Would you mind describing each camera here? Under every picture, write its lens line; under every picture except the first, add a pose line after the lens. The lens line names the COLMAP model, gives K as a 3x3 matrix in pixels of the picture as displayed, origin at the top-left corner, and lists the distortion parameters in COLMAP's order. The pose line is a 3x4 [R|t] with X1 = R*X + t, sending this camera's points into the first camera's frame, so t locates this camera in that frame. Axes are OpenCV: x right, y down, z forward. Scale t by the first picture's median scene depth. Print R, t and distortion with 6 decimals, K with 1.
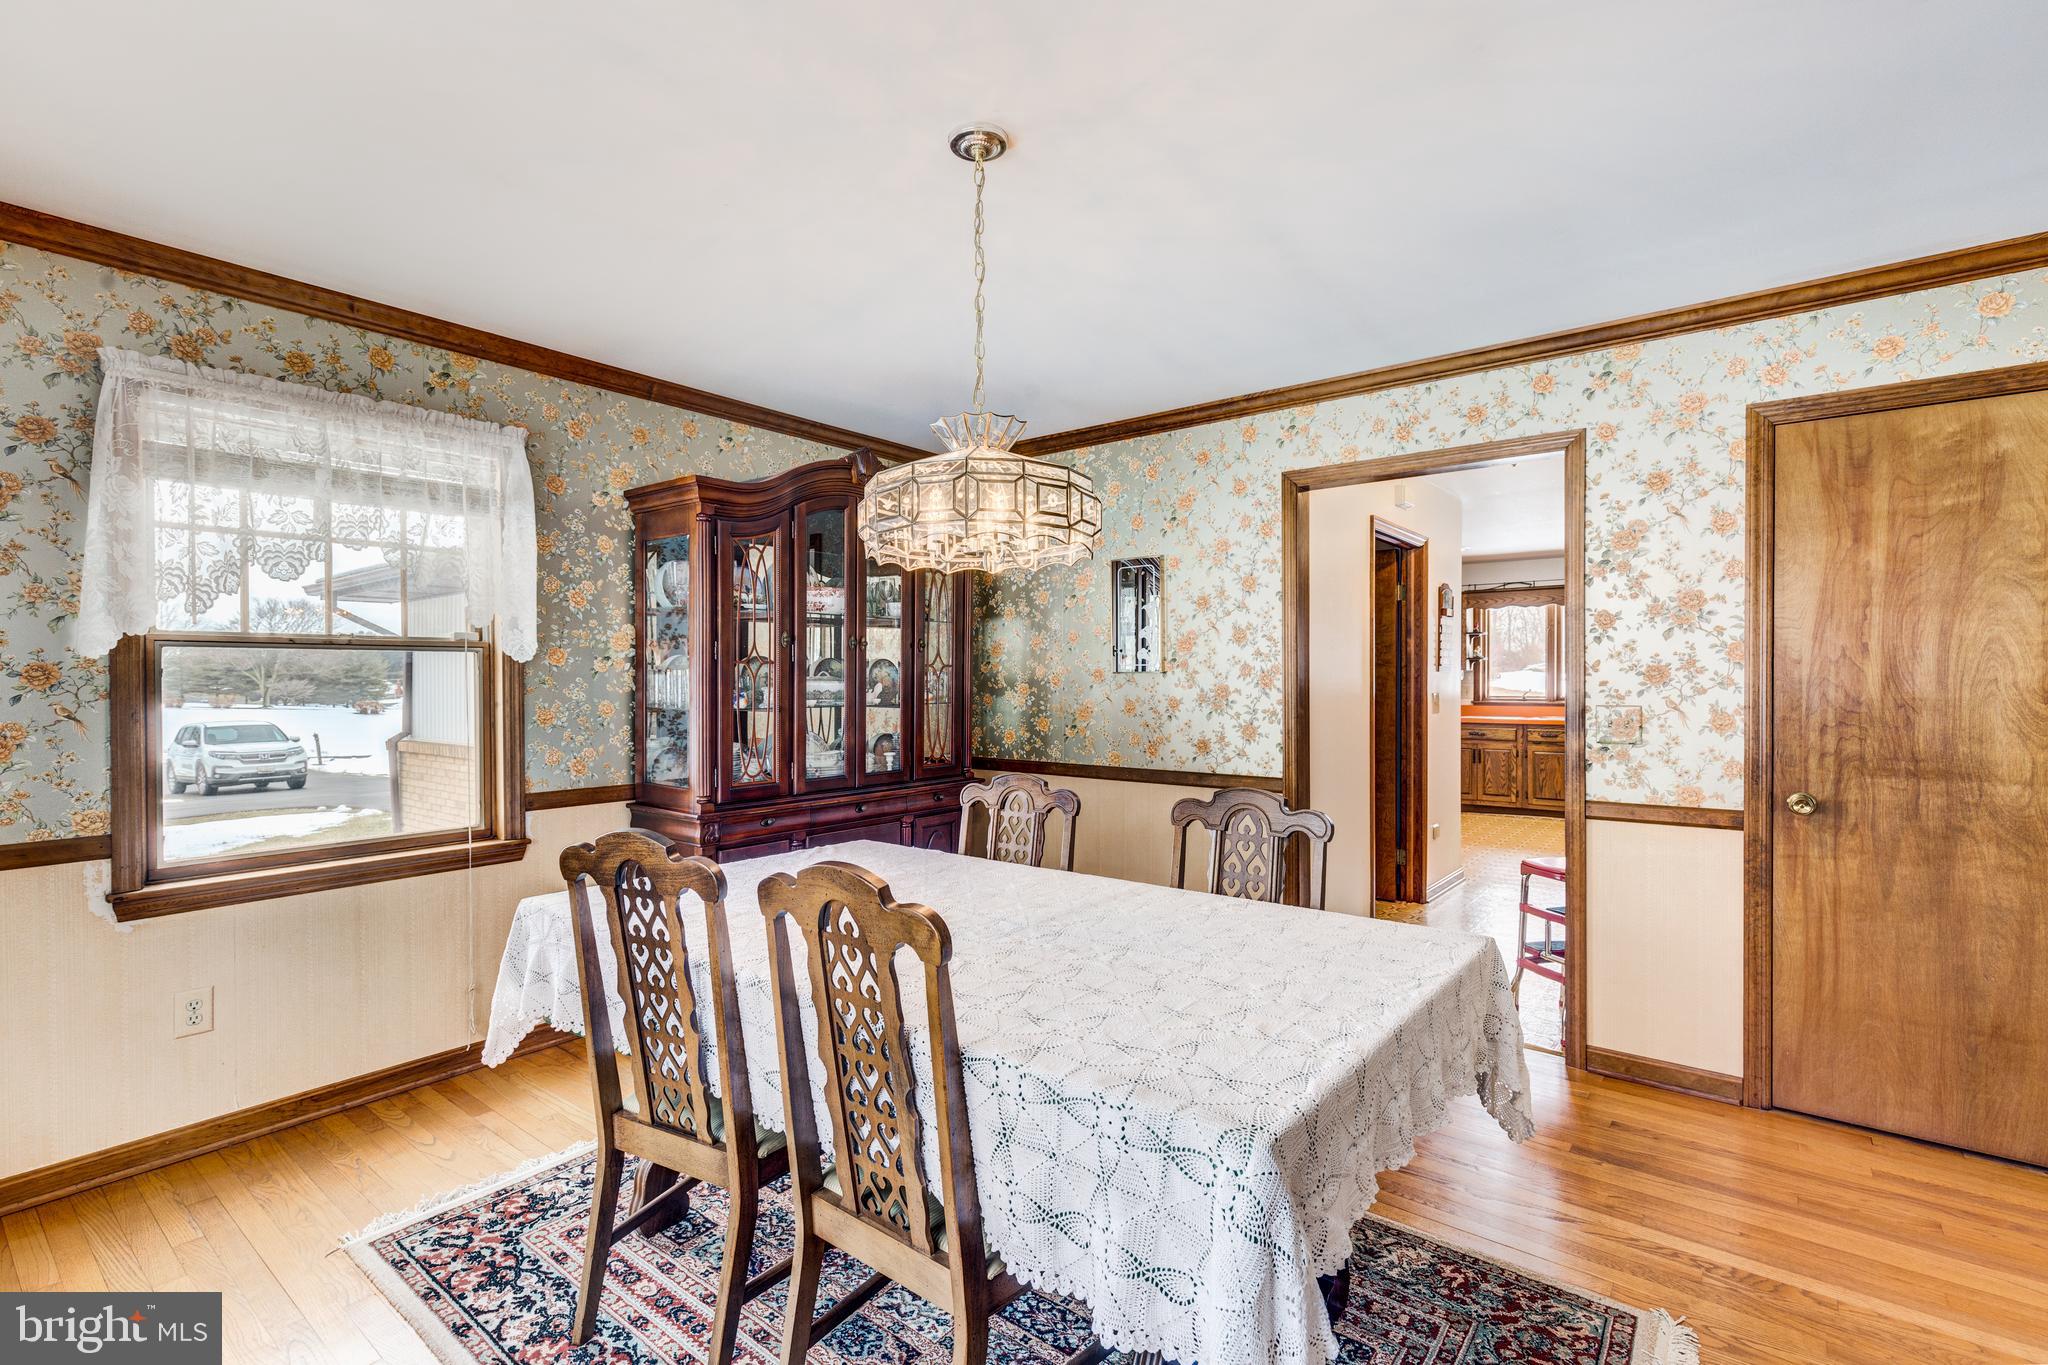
lens RADIAL K [[915.9, 0, 1024.0], [0, 915.9, 682.5], [0, 0, 1]] dist [-0.000355, -0.000317]
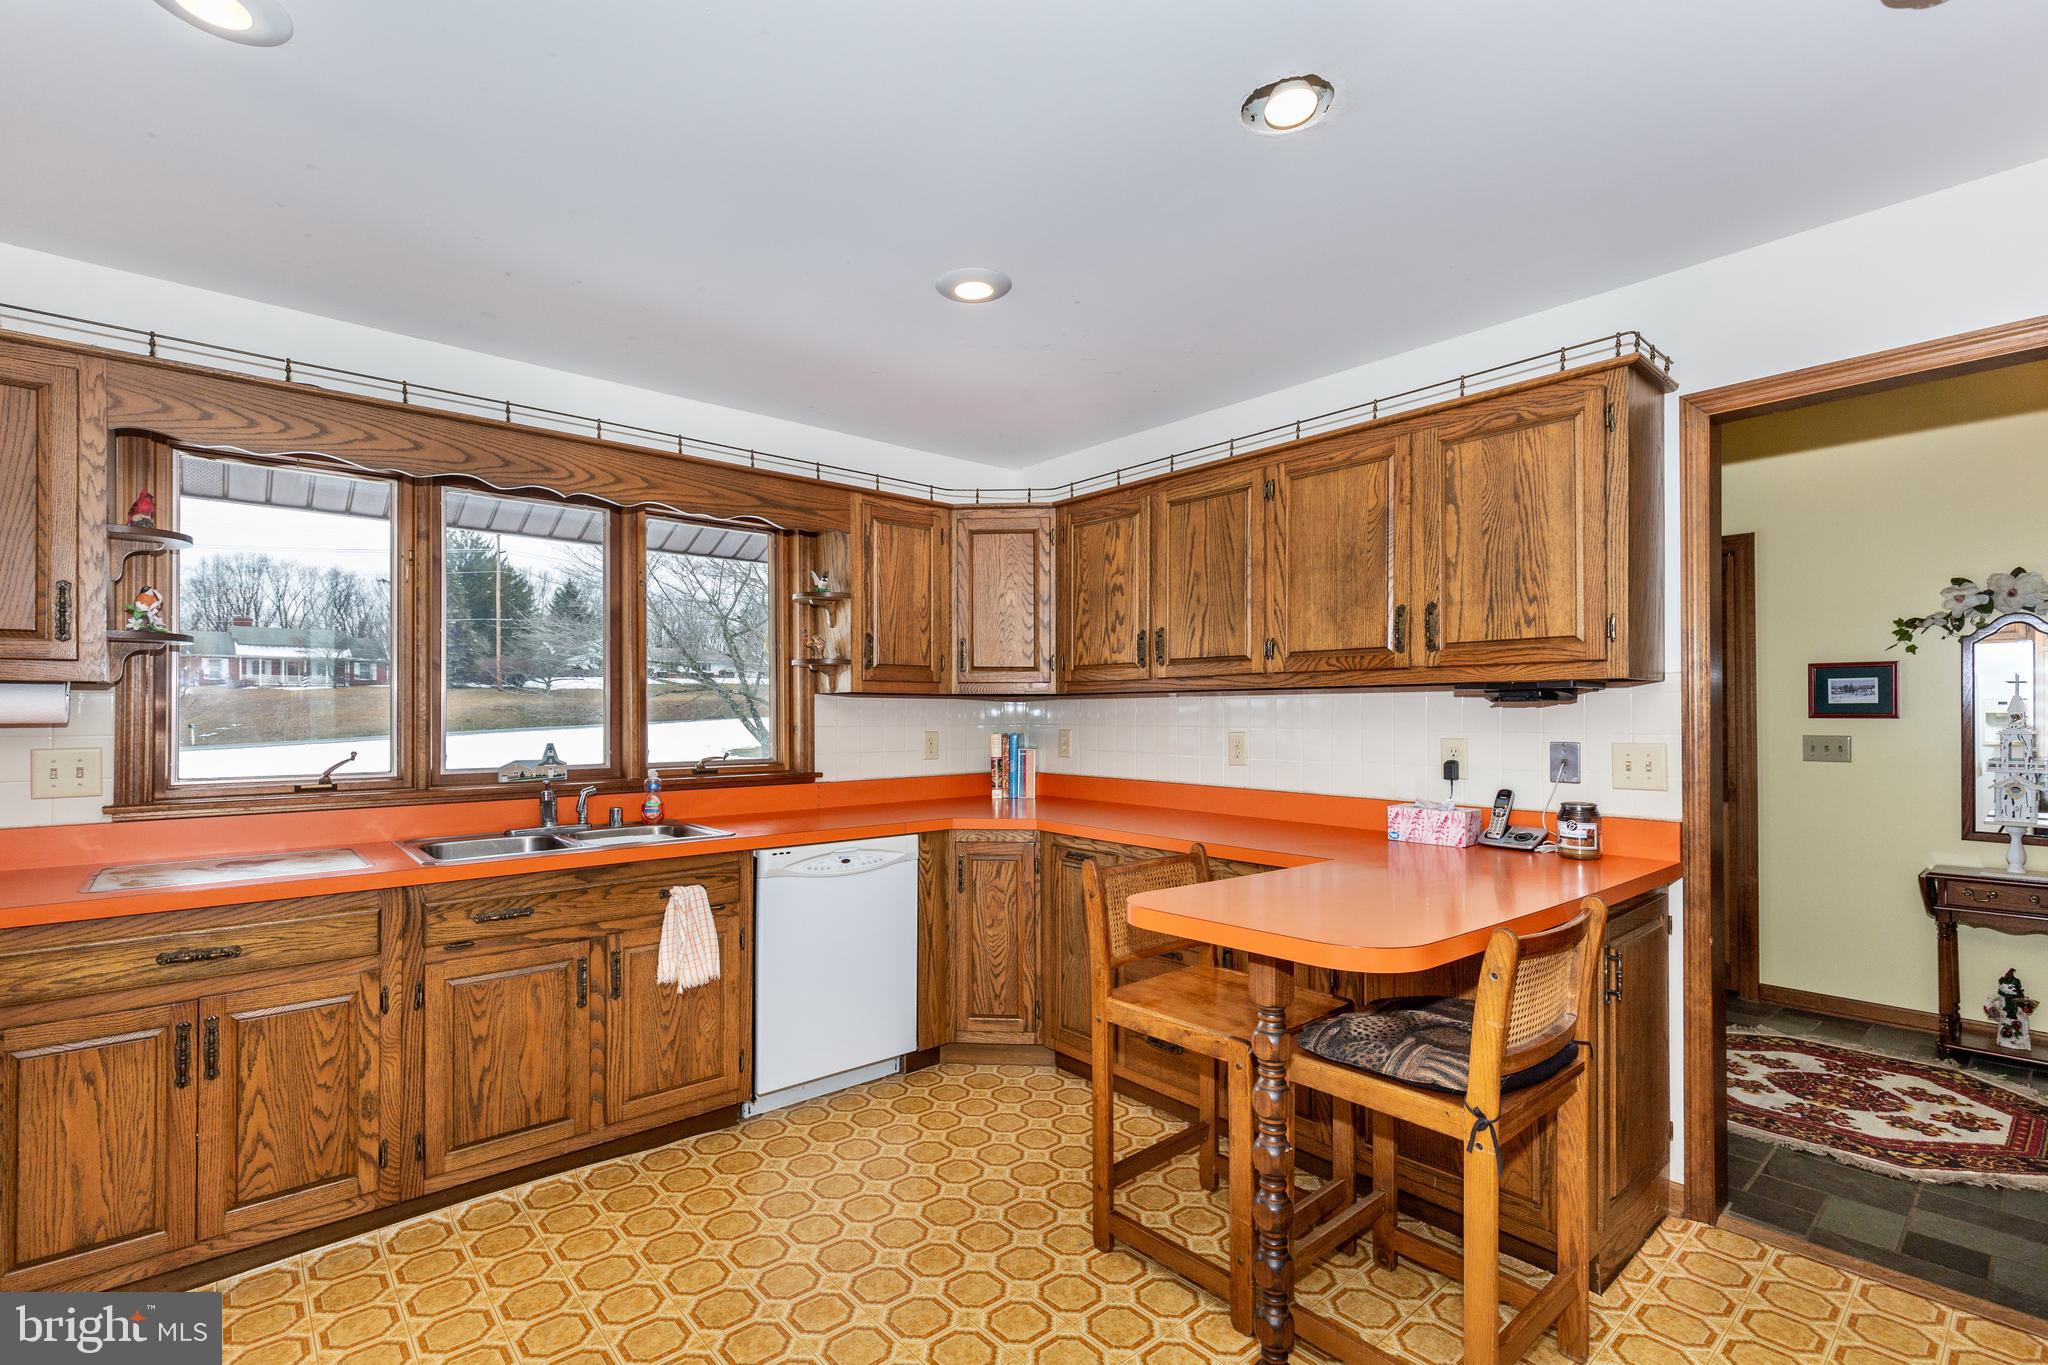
lens RADIAL K [[930.8, 0, 1024.8], [0, 930.8, 709.1], [0, 0, 1]] dist [0.001104, -0.000385]
pose [[0.183627, 0.003977, 0.982988, 0.308394], [0.004401, 0.999978, -0.004868, -0.004555], [-0.982986, 0.005220, 0.183606, 0.767944]]
